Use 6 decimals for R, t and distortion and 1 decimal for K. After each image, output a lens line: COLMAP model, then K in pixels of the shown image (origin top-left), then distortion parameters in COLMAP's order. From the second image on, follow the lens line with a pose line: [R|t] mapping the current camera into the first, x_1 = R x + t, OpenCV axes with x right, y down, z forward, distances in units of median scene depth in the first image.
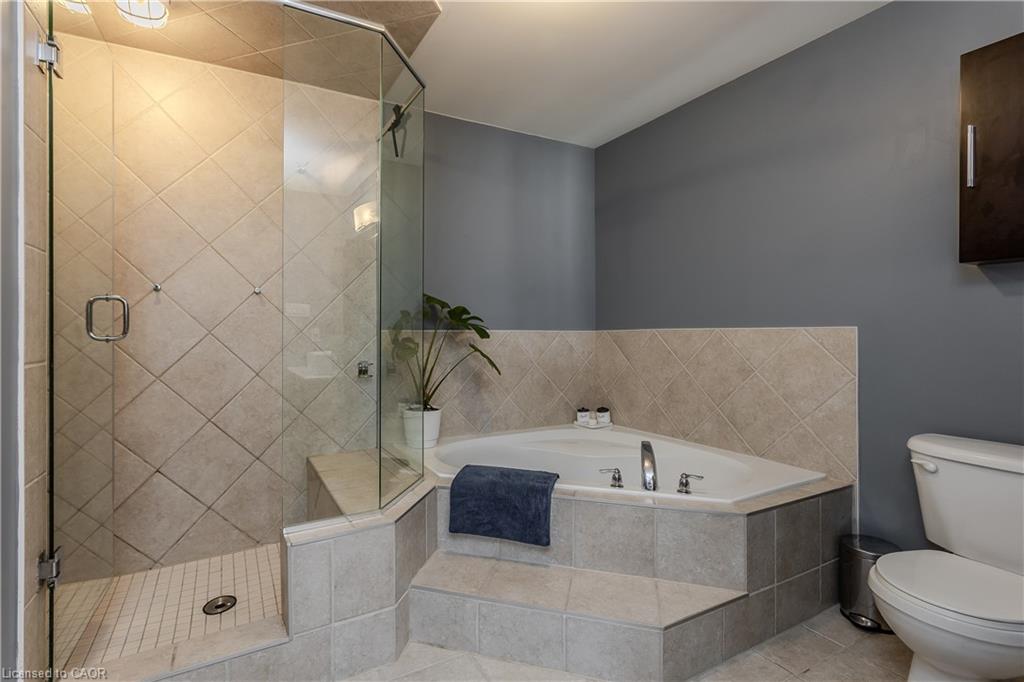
lens RADIAL K [[525.0, 0, 505.1], [0, 525.0, 334.1], [0, 0, 1]] dist [-0.004096, 0.000262]
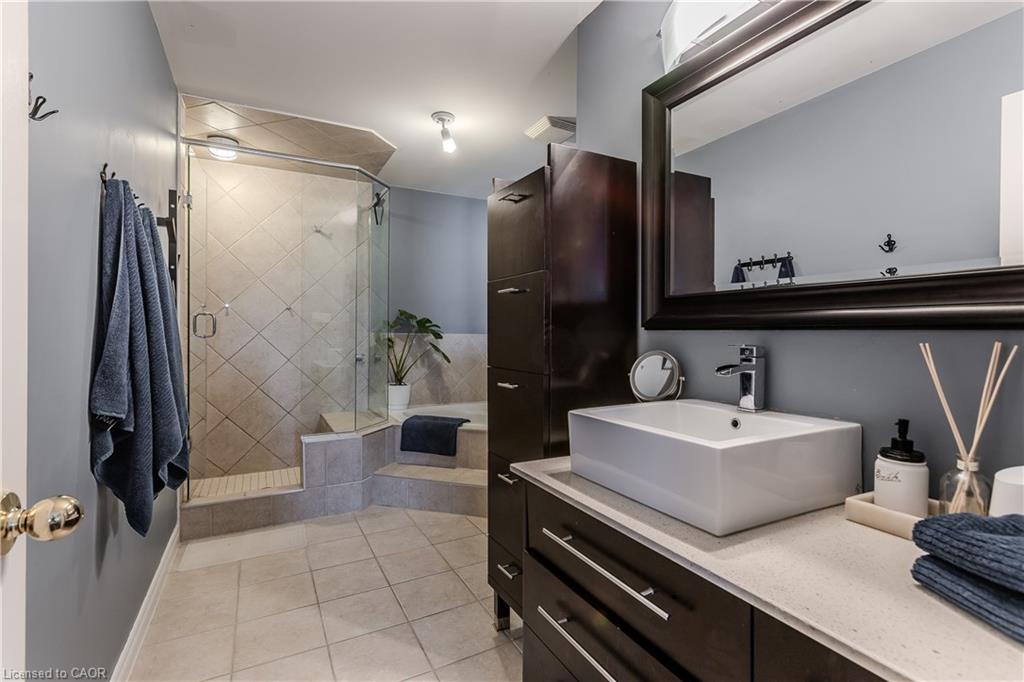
lens RADIAL K [[467.2, 0, 521.9], [0, 467.2, 342.9], [0, 0, 1]] dist [0.002629, 0.000018]
pose [[0.999778, 0.010377, 0.018313, 0.208908], [-0.010582, 0.999882, 0.011113, 0.001244], [-0.018195, -0.011304, 0.999771, -0.431696]]
